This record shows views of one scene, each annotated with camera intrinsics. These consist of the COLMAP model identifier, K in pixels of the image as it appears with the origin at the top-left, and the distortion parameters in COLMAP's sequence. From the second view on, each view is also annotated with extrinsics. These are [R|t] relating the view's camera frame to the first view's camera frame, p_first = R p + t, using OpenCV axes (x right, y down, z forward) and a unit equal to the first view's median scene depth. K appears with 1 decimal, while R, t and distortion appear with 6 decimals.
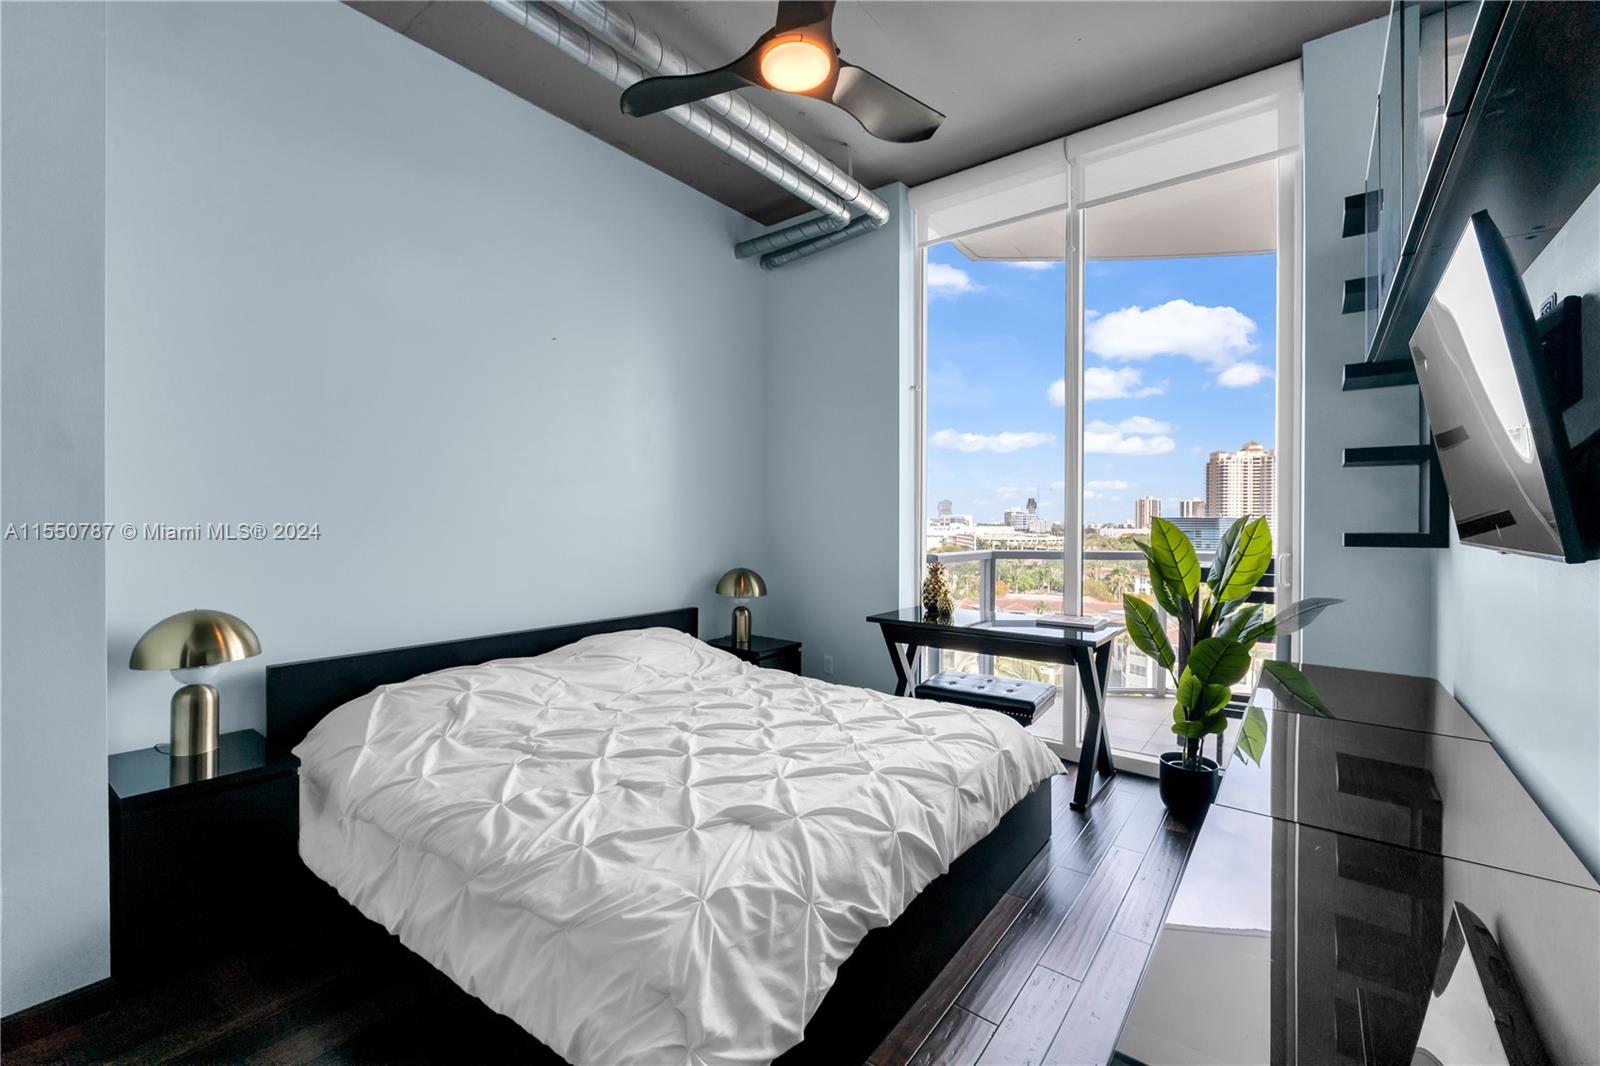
lens RADIAL K [[661.7, 0, 800.0], [0, 661.7, 533.0], [0, 0, 1]] dist [-0.002663, -0.000177]
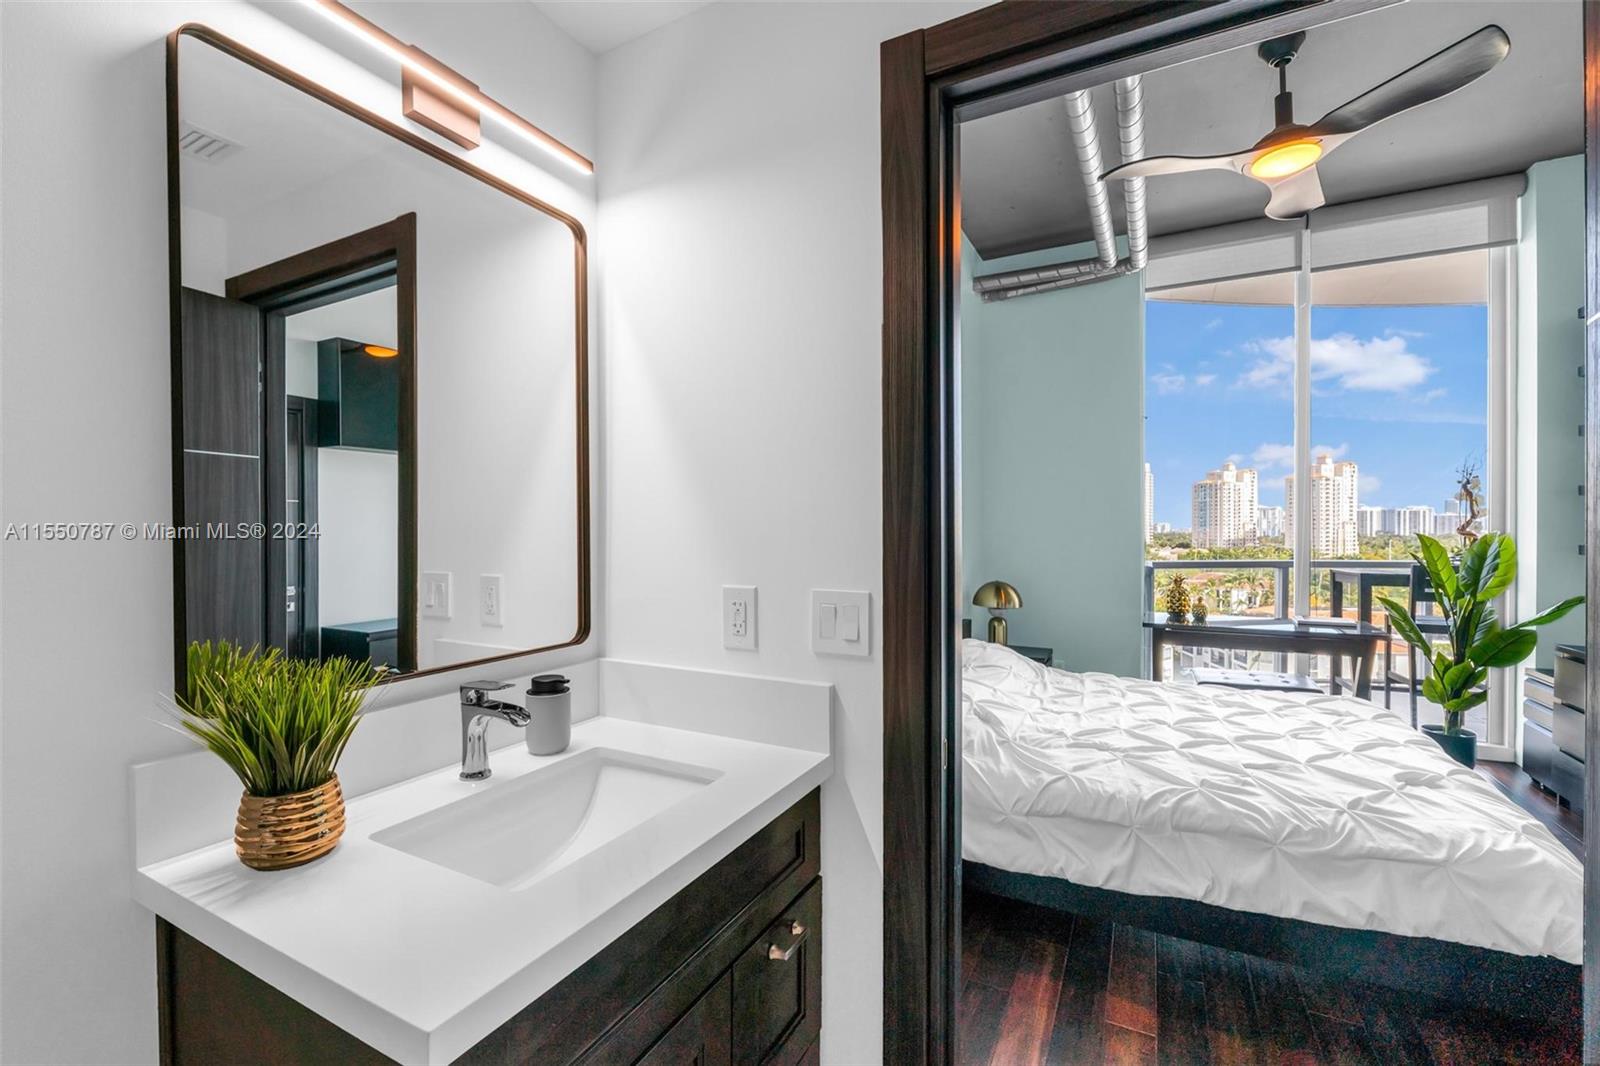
lens RADIAL K [[682.4, 0, 800.0], [0, 682.4, 533.0], [0, 0, 1]] dist [-0.001356, 0.000032]
pose [[0.985534, -0.008757, 0.169249, -1.108188], [0.010644, 0.999891, -0.010248, -0.031513], [-0.169141, 0.011901, 0.985520, -0.064935]]
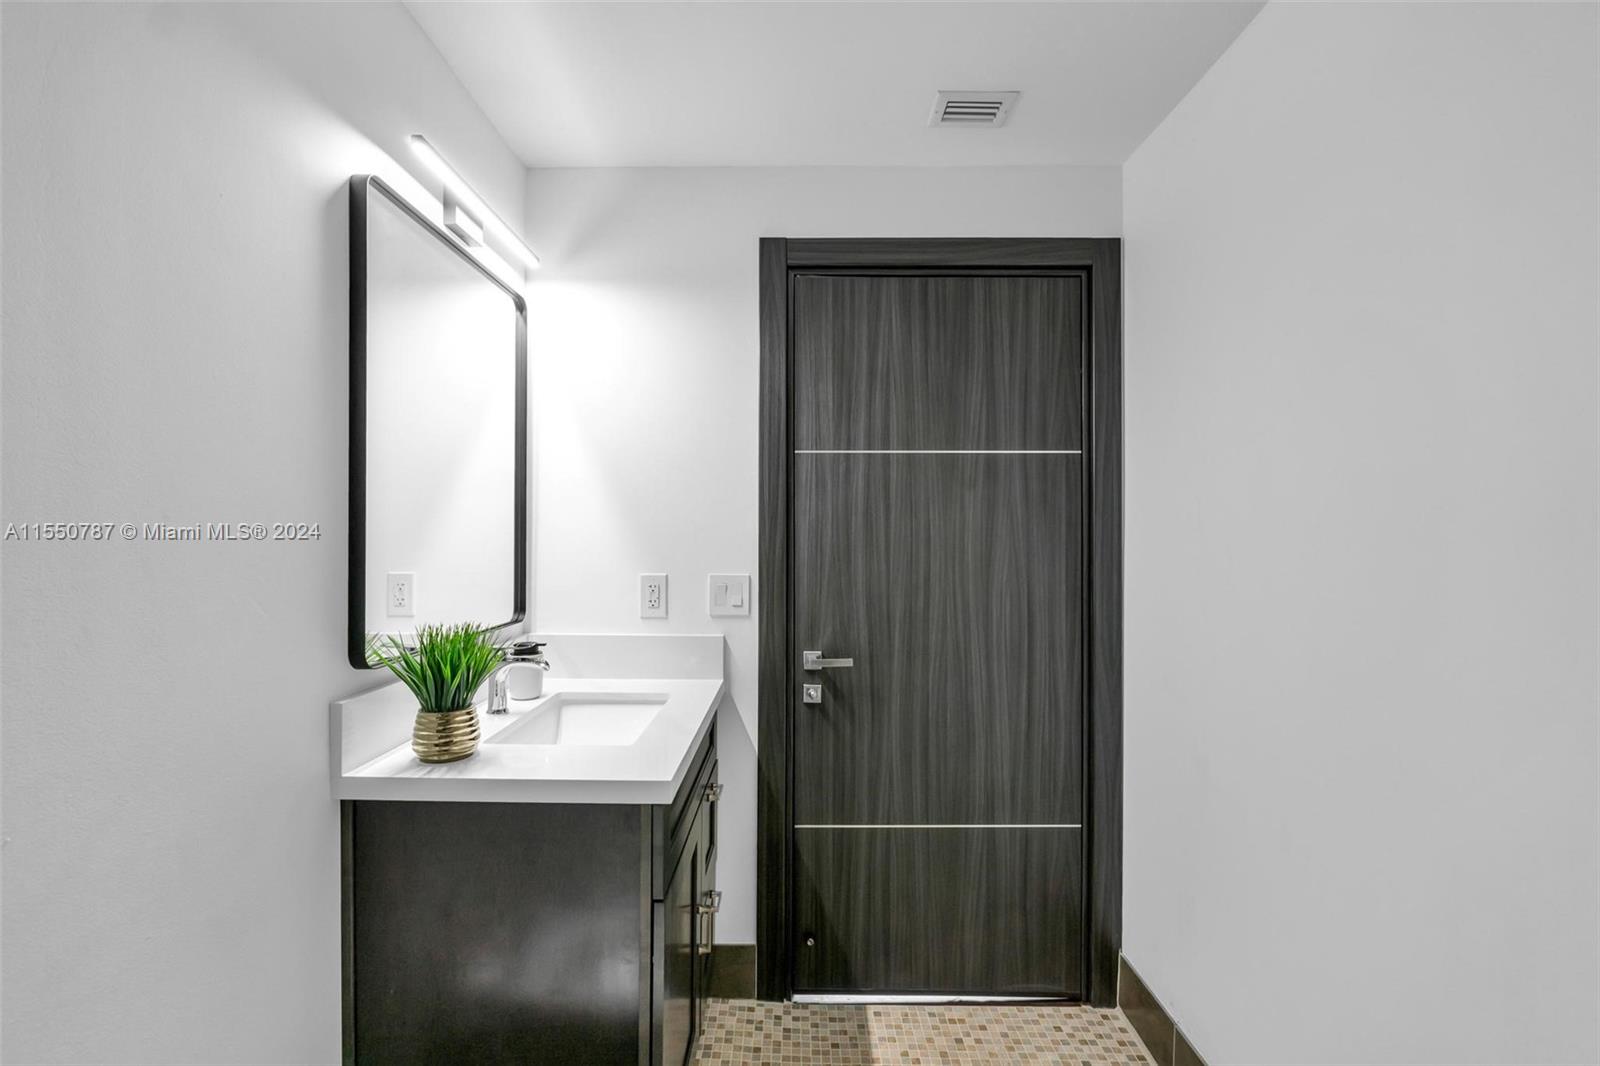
lens RADIAL K [[682.4, 0, 800.0], [0, 682.4, 533.0], [0, 0, 1]] dist [-0.001356, 0.000032]
pose [[0.787253, 0.007844, 0.616580, -2.589704], [0.009714, 0.999637, -0.025120, 0.018132], [-0.616553, 0.025765, 0.786892, -0.929212]]
